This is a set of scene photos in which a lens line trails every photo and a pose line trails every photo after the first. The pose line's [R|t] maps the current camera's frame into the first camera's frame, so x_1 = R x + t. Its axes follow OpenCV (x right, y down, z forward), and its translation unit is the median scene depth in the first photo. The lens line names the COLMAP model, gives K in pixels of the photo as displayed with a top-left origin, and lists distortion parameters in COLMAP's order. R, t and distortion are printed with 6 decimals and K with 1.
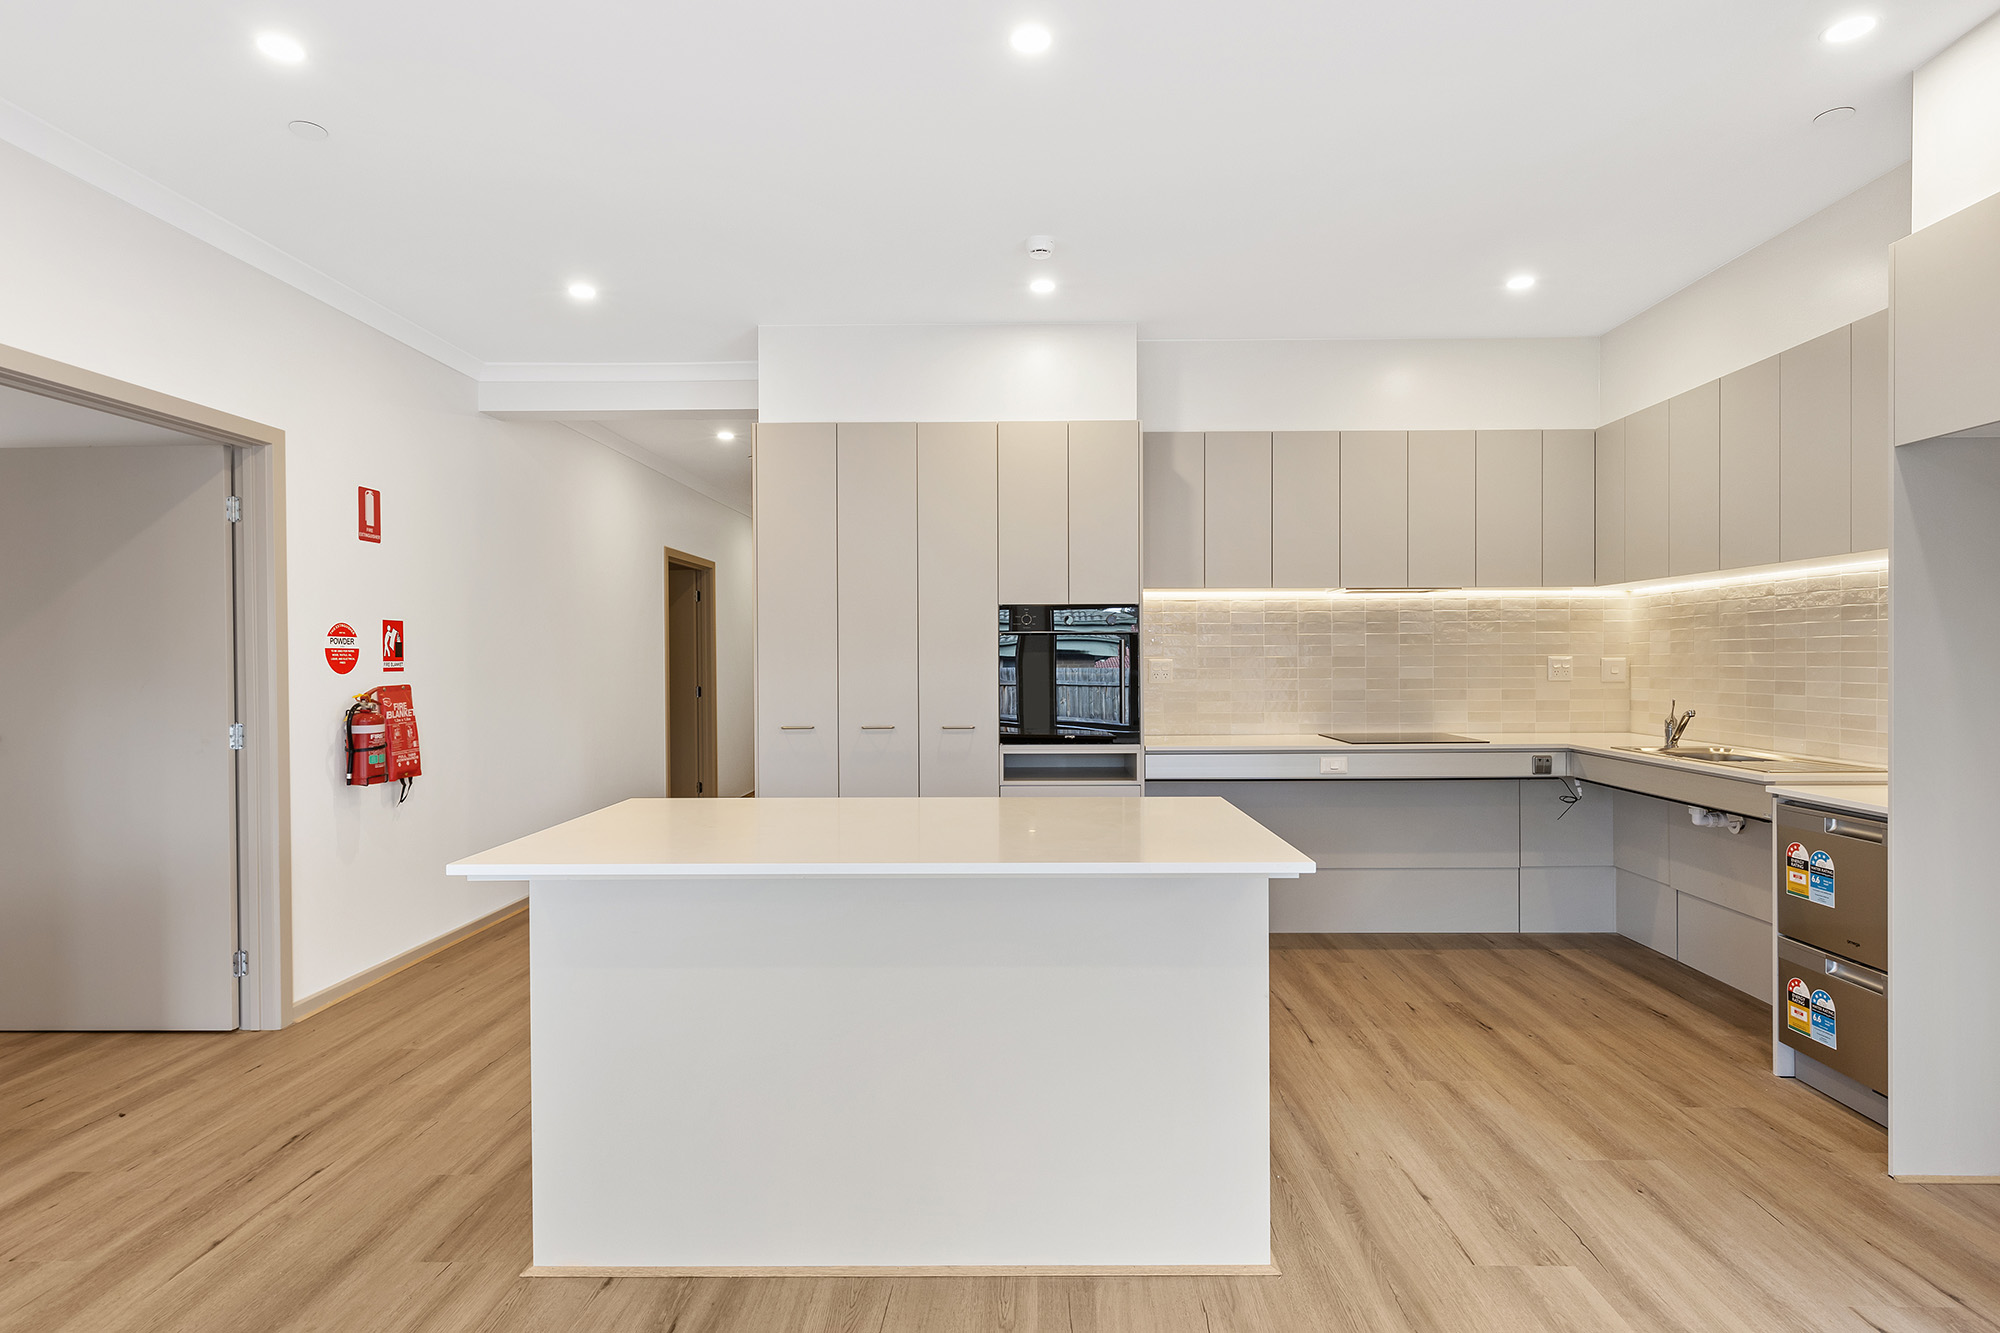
lens RADIAL K [[1034.4, 0, 1000.0], [0, 1034.4, 666.5], [0, 0, 1]] dist [-0.004374, -0.000439]
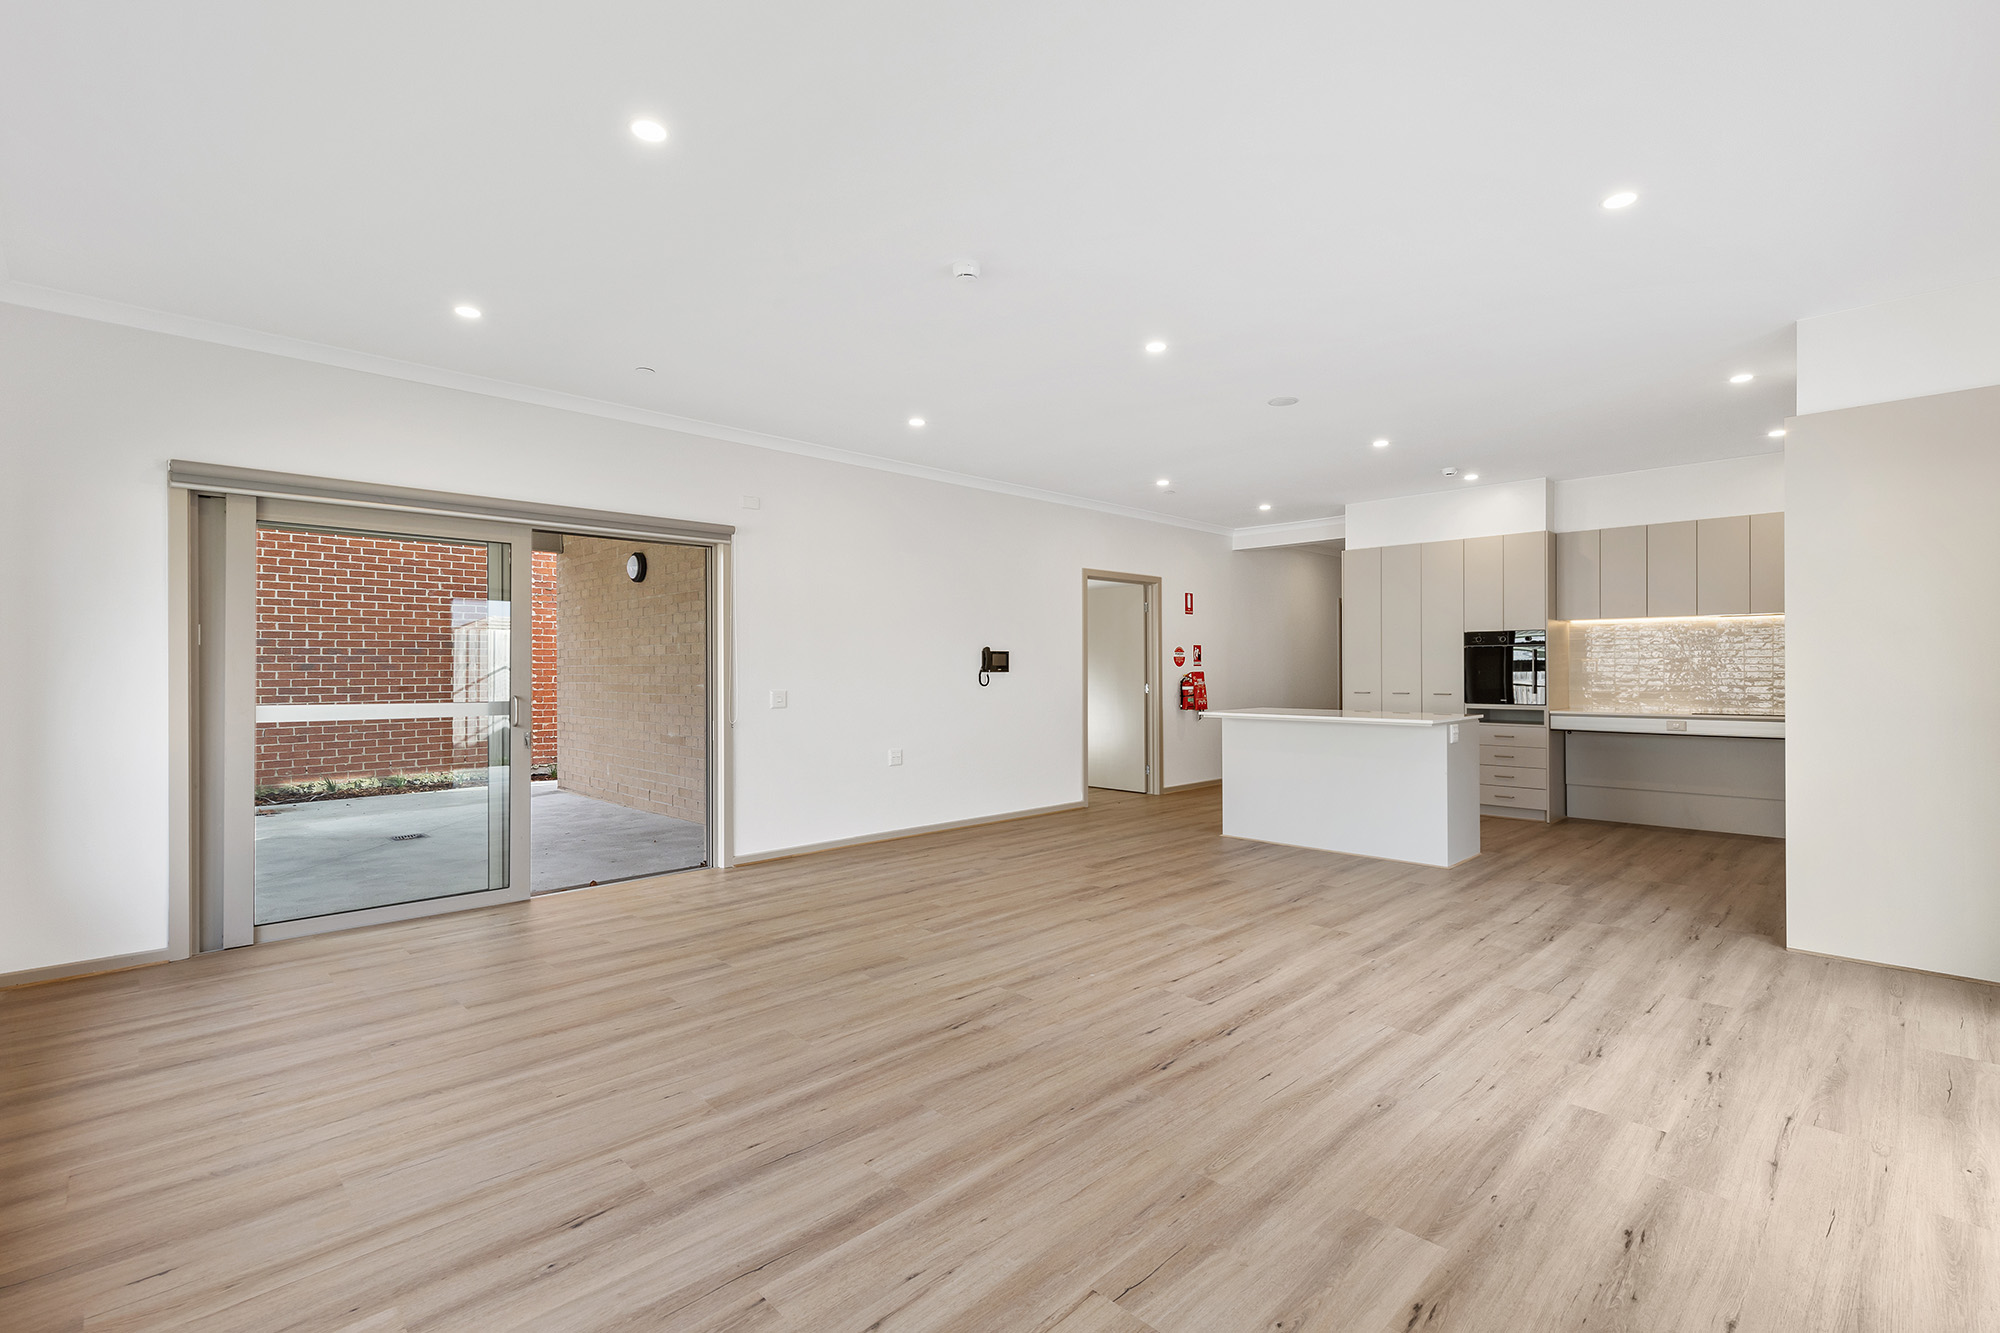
lens RADIAL K [[920.3, 0, 1000.0], [0, 920.3, 666.5], [0, 0, 1]] dist [0.001067, 0.000226]
pose [[0.716309, 0.000227, -0.697783, 0.587509], [-0.005084, 0.999975, -0.004894, 0.018559], [0.697765, 0.007053, 0.716292, -0.871806]]
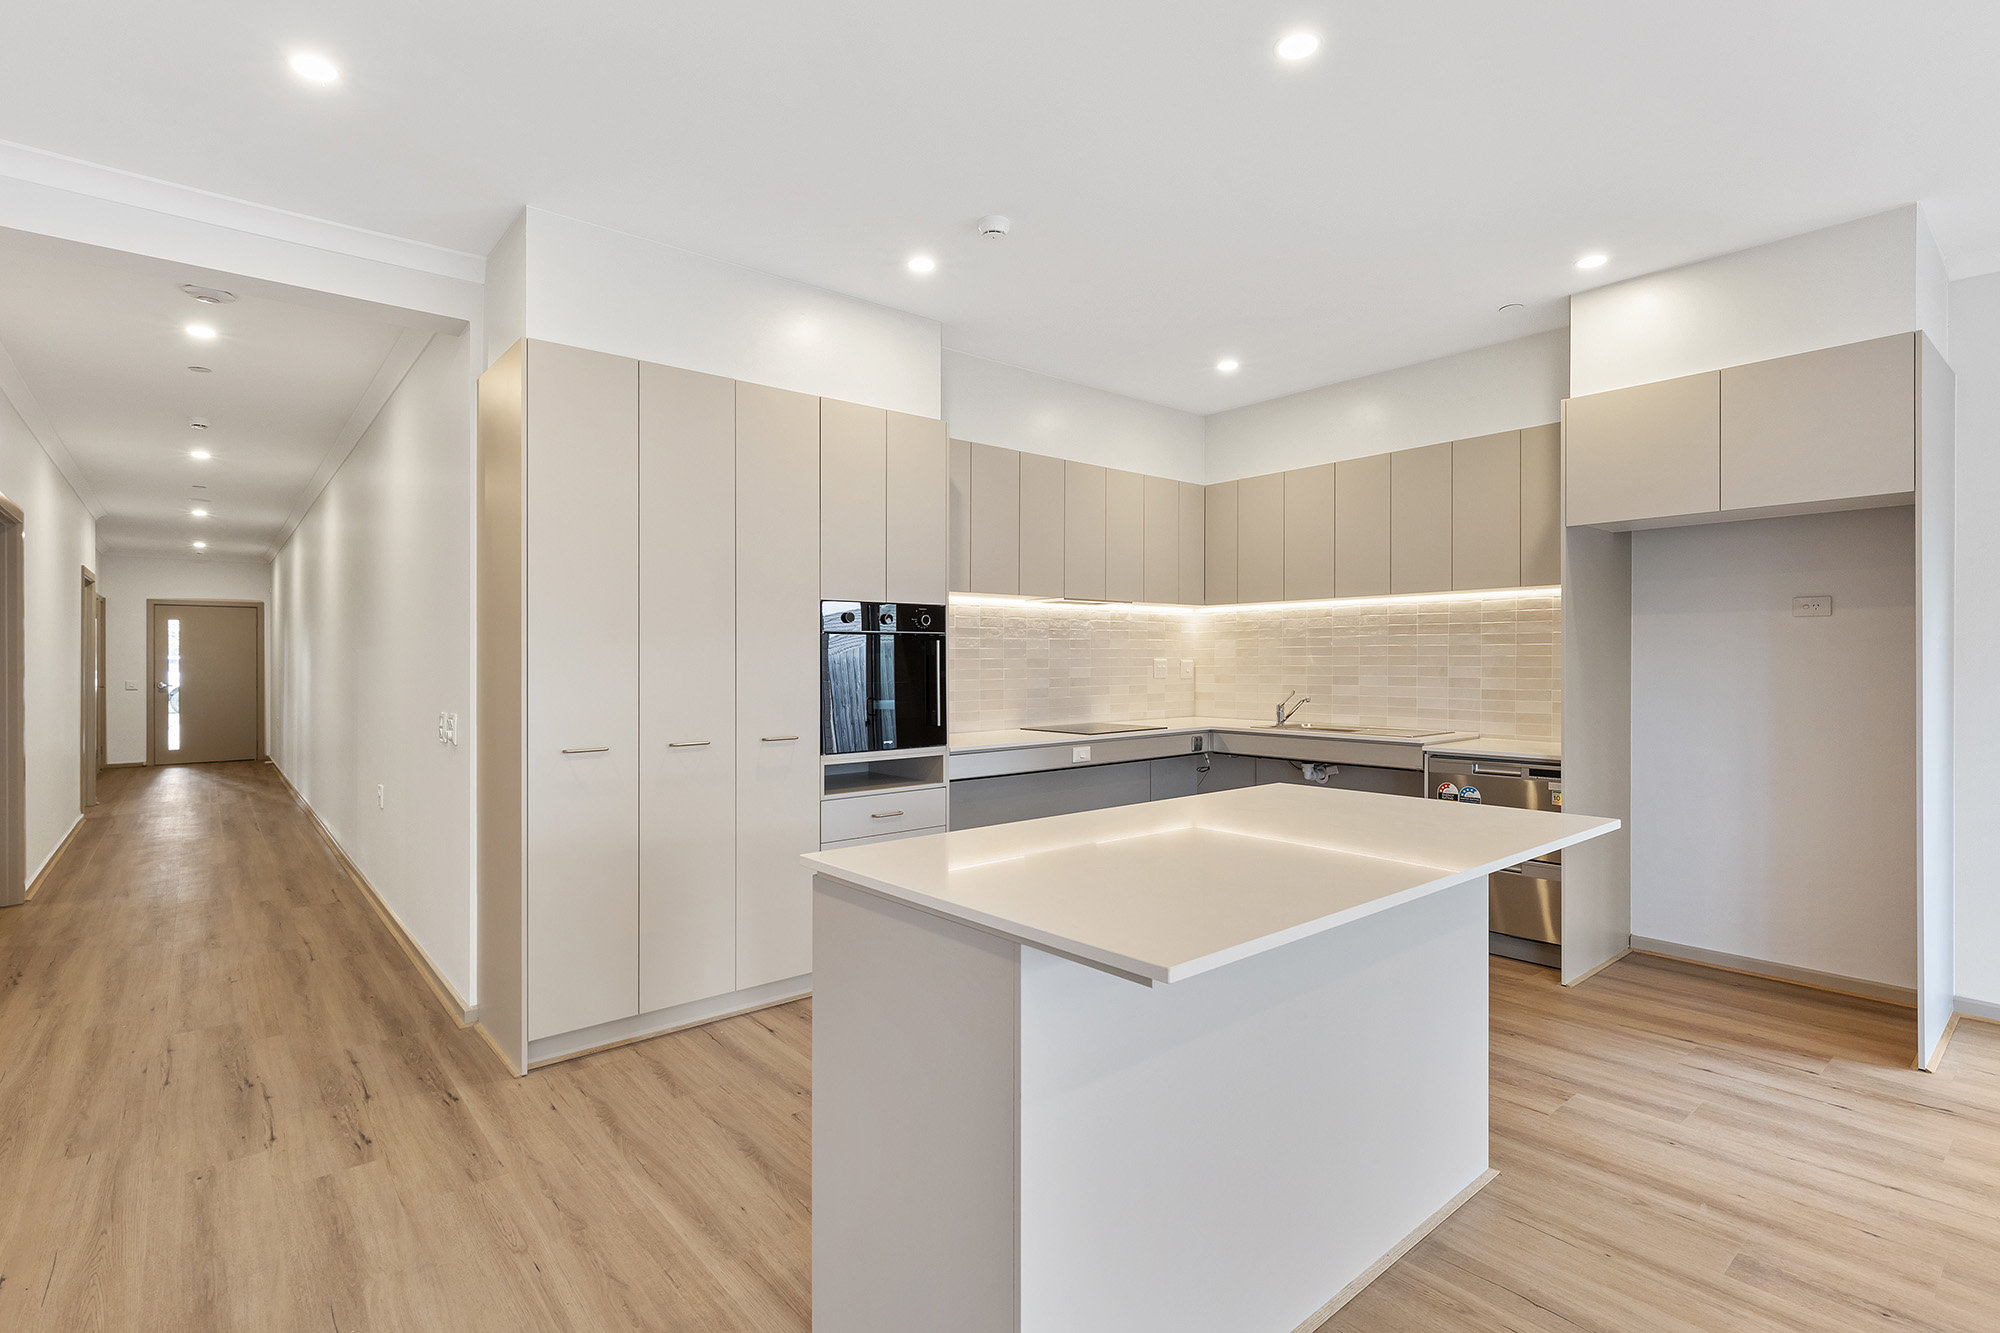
lens RADIAL K [[958.8, 0, 1000.0], [0, 958.8, 666.5], [0, 0, 1]] dist [-0.000610, 0.000179]
pose [[0.746964, -0.003060, 0.664857, -0.441070], [0.006311, 0.999977, -0.002487, 0.001289], [-0.664834, 0.006054, 0.746967, 0.271240]]
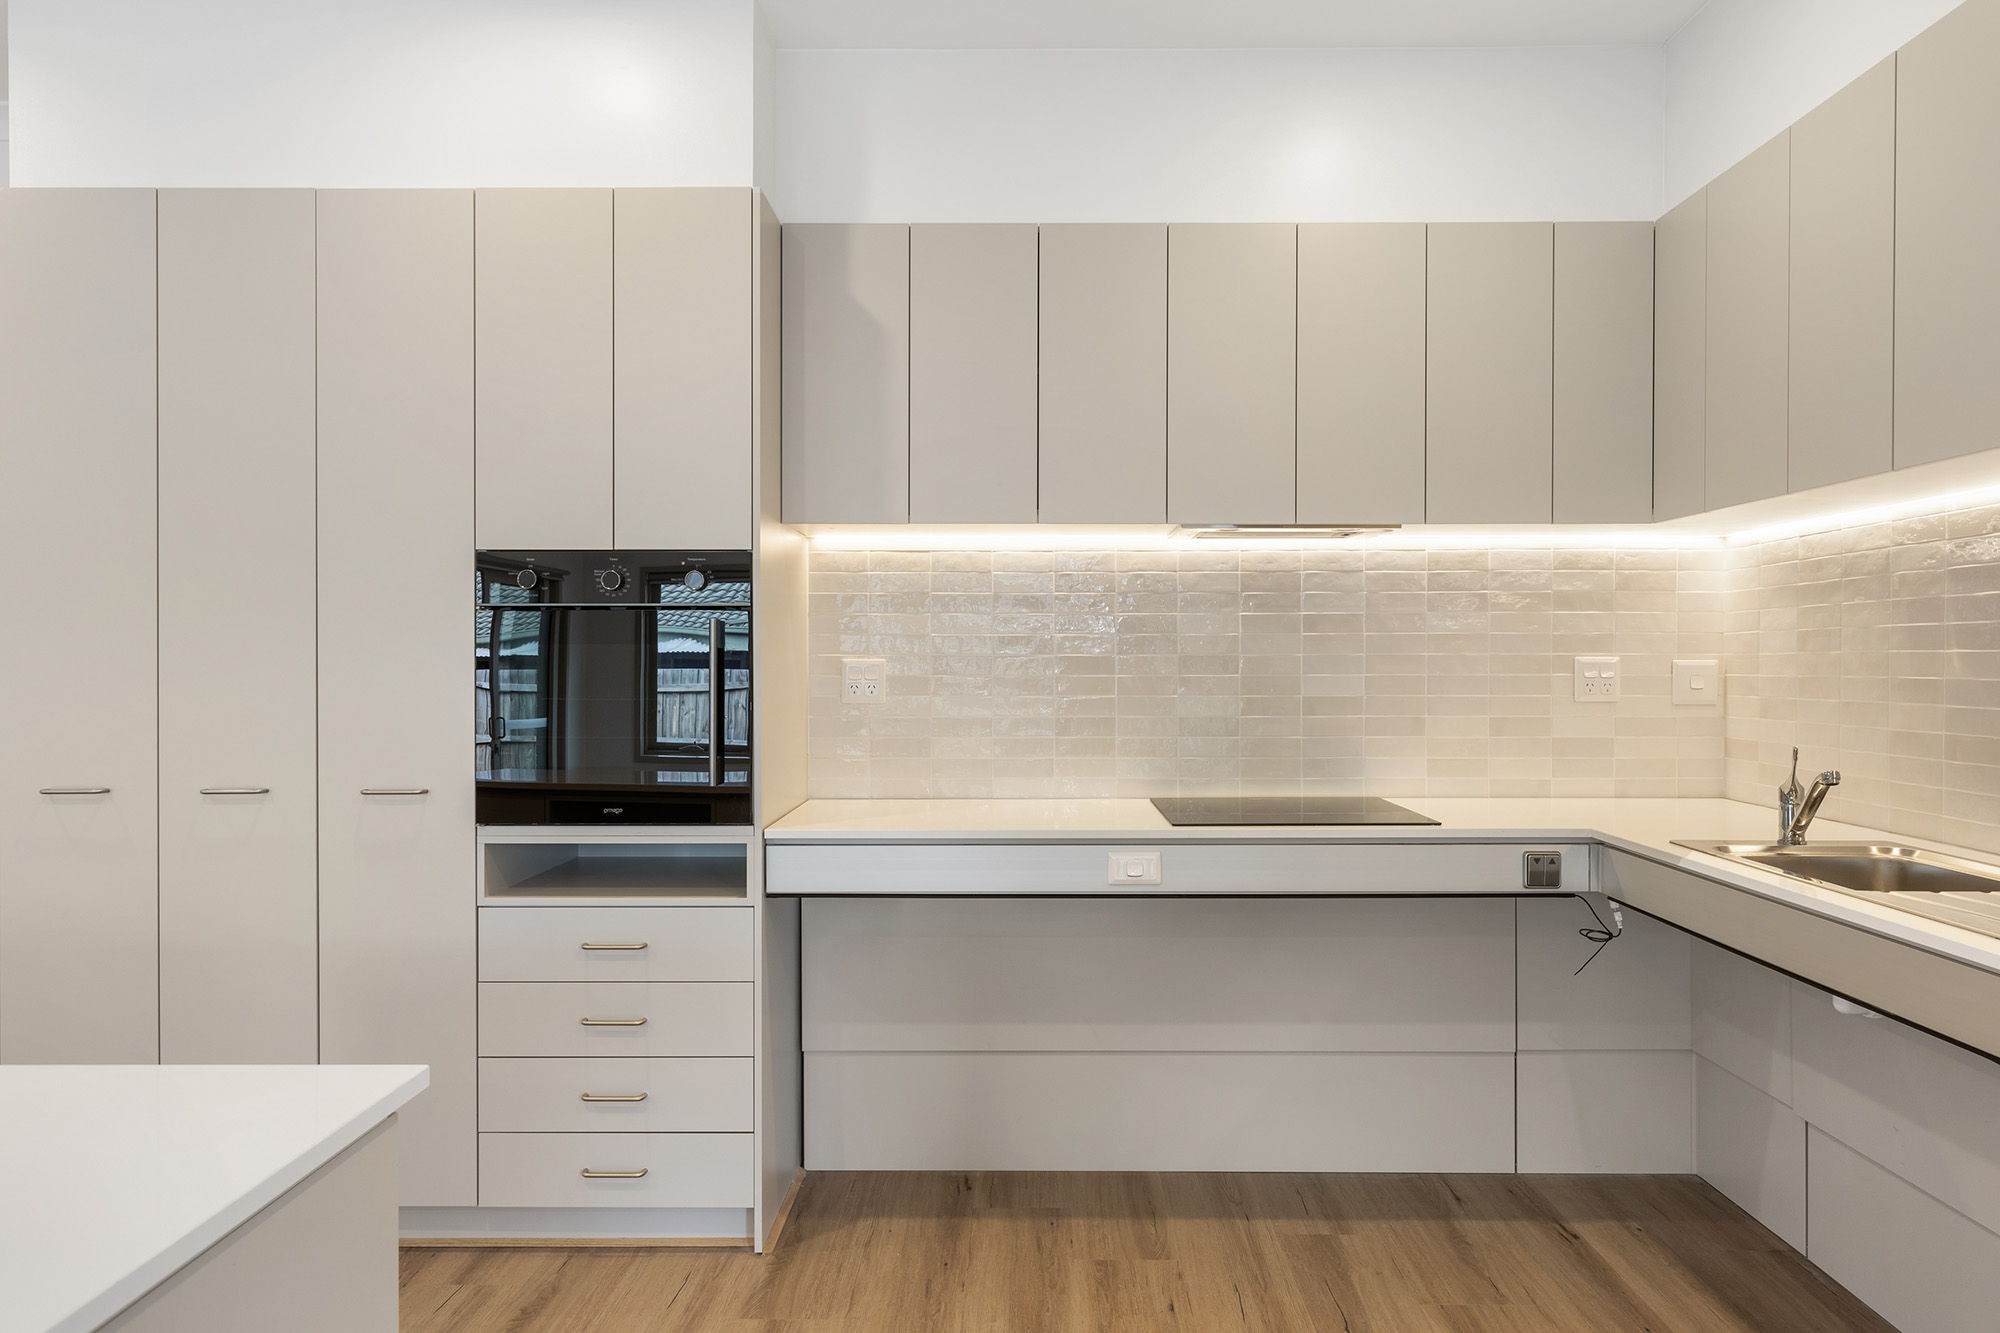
lens RADIAL K [[1305.5, 0, 1000.0], [0, 1305.5, 666.5], [0, 0, 1]] dist [0.008487, 0.000784]
pose [[0.999916, 0.004192, 0.012295, 0.245041], [-0.004182, 0.999991, -0.000803, -0.003219], [-0.012299, 0.000751, 0.999924, 0.352298]]
